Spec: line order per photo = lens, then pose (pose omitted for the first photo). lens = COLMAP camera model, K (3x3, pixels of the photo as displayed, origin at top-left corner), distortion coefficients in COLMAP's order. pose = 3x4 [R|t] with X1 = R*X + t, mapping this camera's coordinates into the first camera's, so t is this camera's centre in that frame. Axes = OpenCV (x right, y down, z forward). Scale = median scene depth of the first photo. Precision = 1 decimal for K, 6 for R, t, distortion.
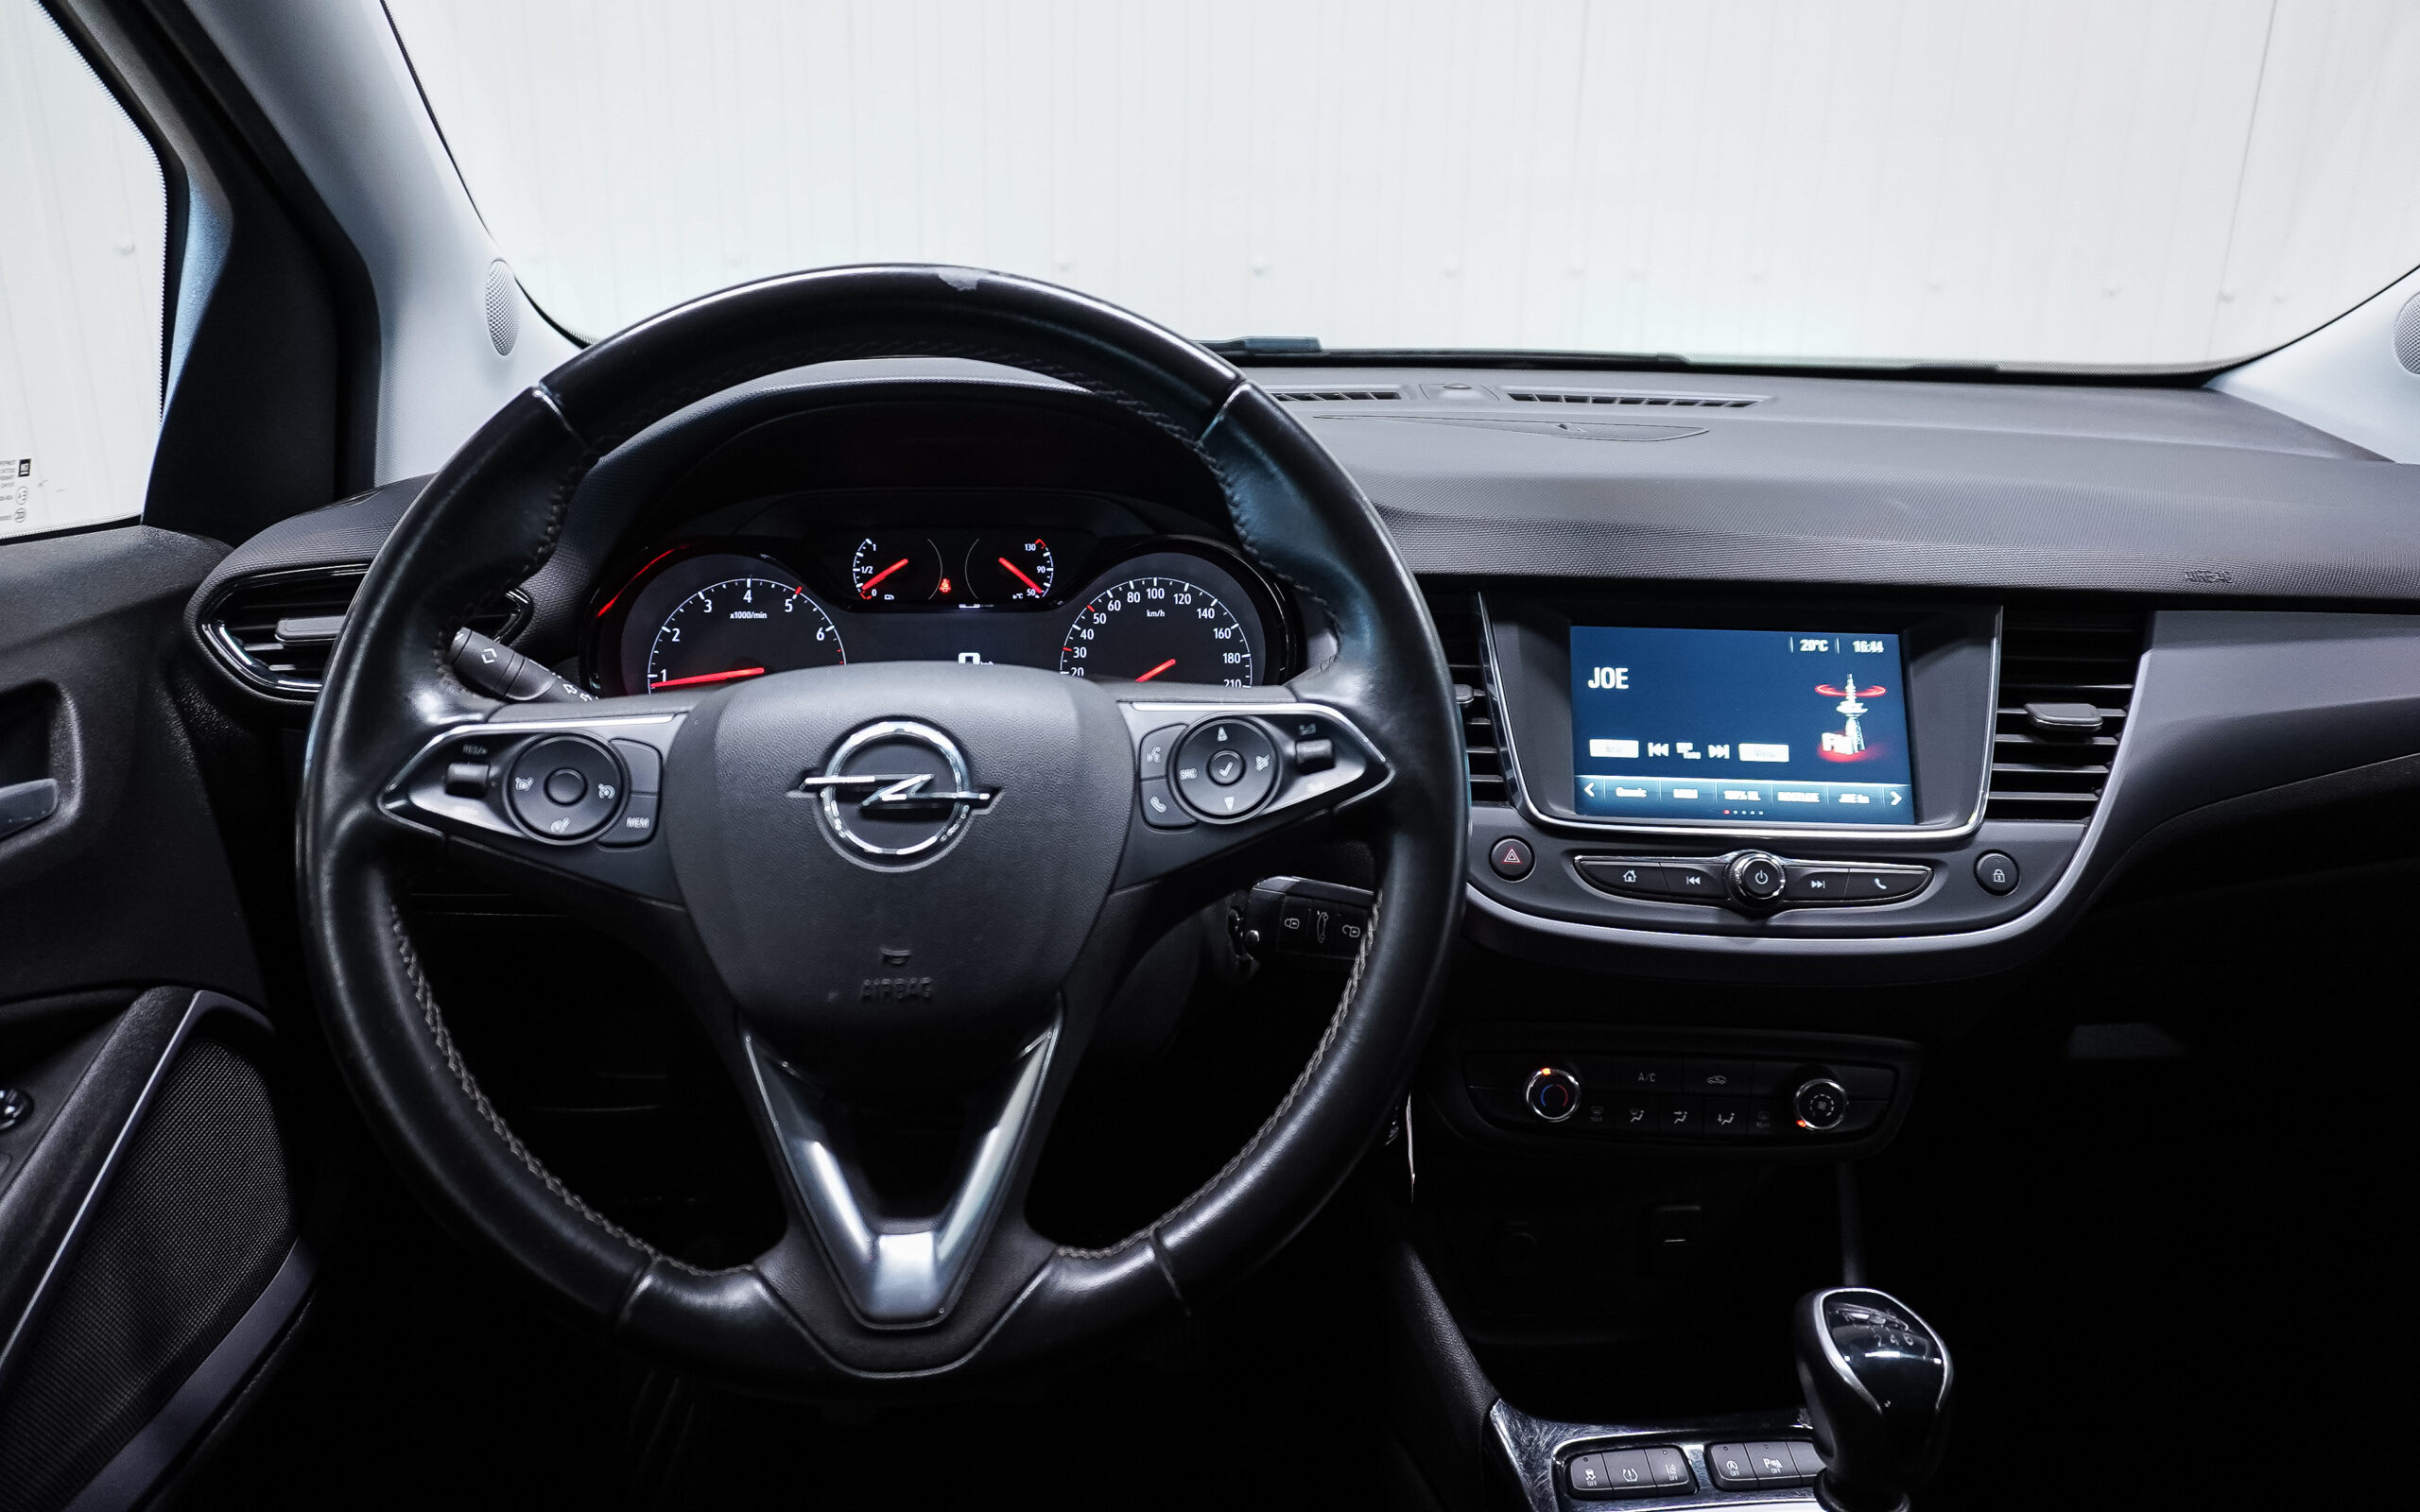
lens RADIAL K [[1770.0, 0, 1113.3], [0, 1770.0, 751.2], [0, 0, 1]] dist [-0.008263, 0.000935]
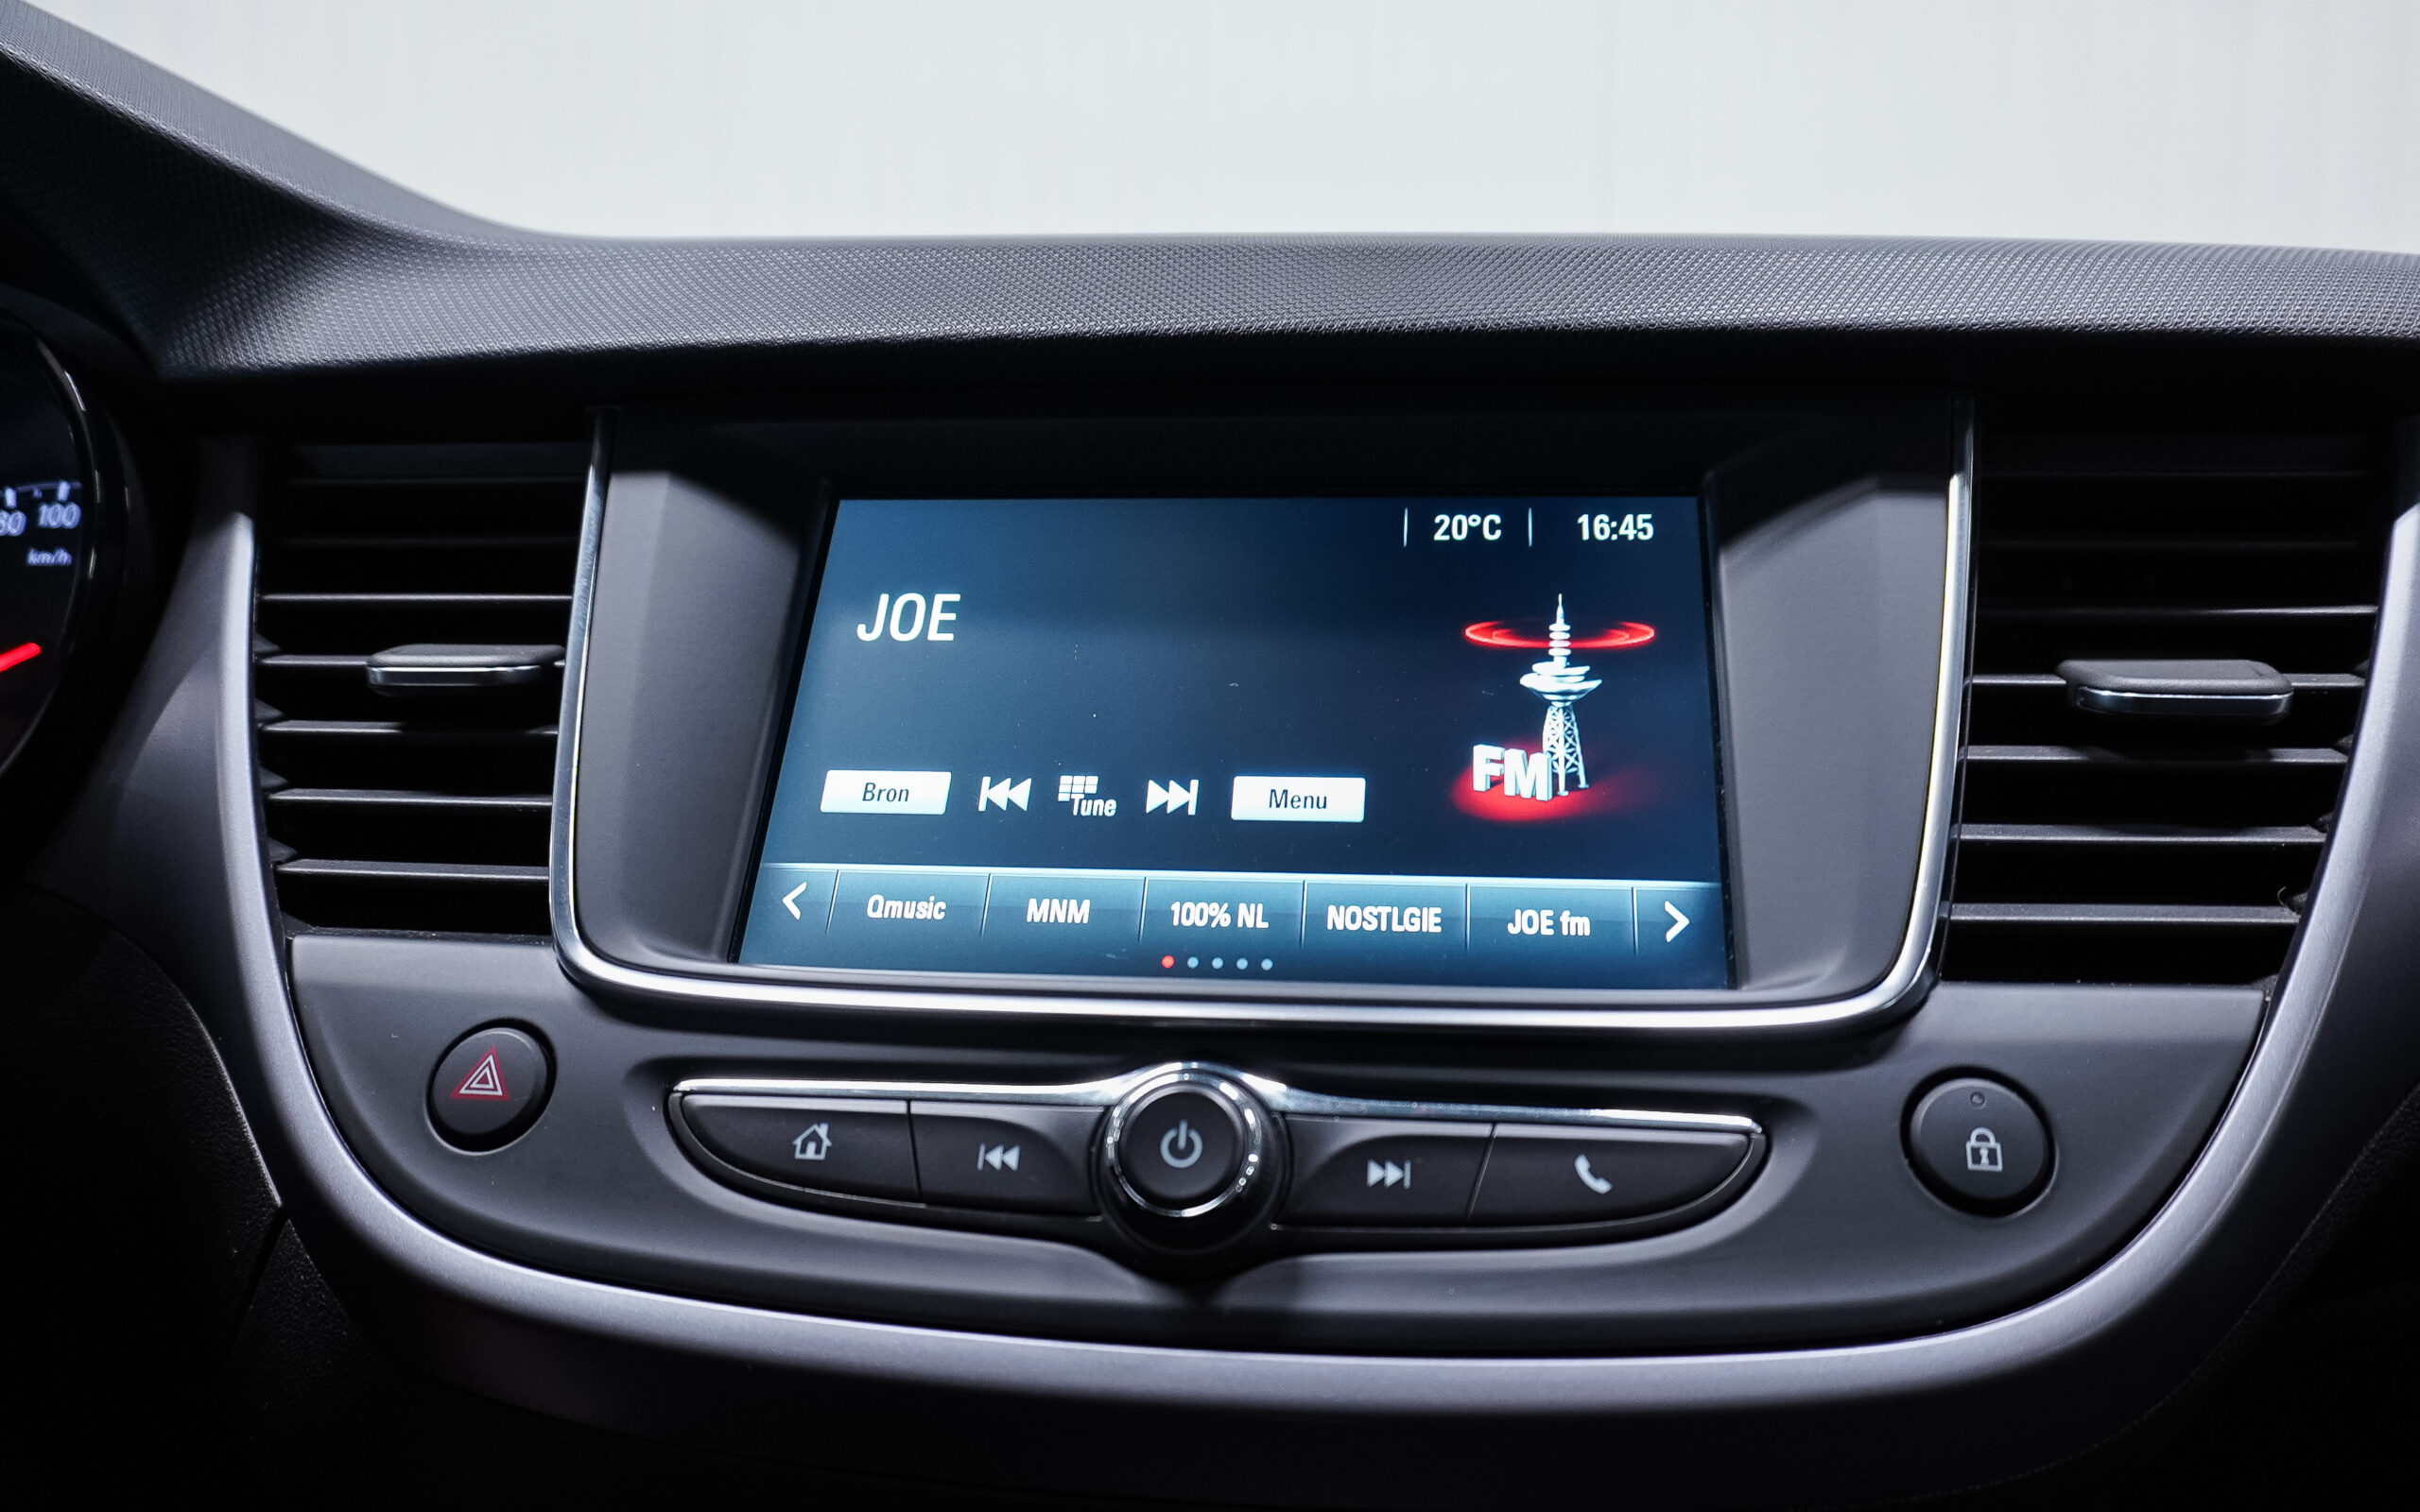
lens RADIAL K [[1715.9, 0, 1260.5], [0, 1715.9, 810.0], [0, 0, 1]] dist [-0.012918, 0.007686]
pose [[0.997566, -0.003943, -0.069610, 0.385862], [-0.009674, 0.980914, -0.194200, 0.069318], [0.069047, 0.194401, 0.978489, 0.671396]]
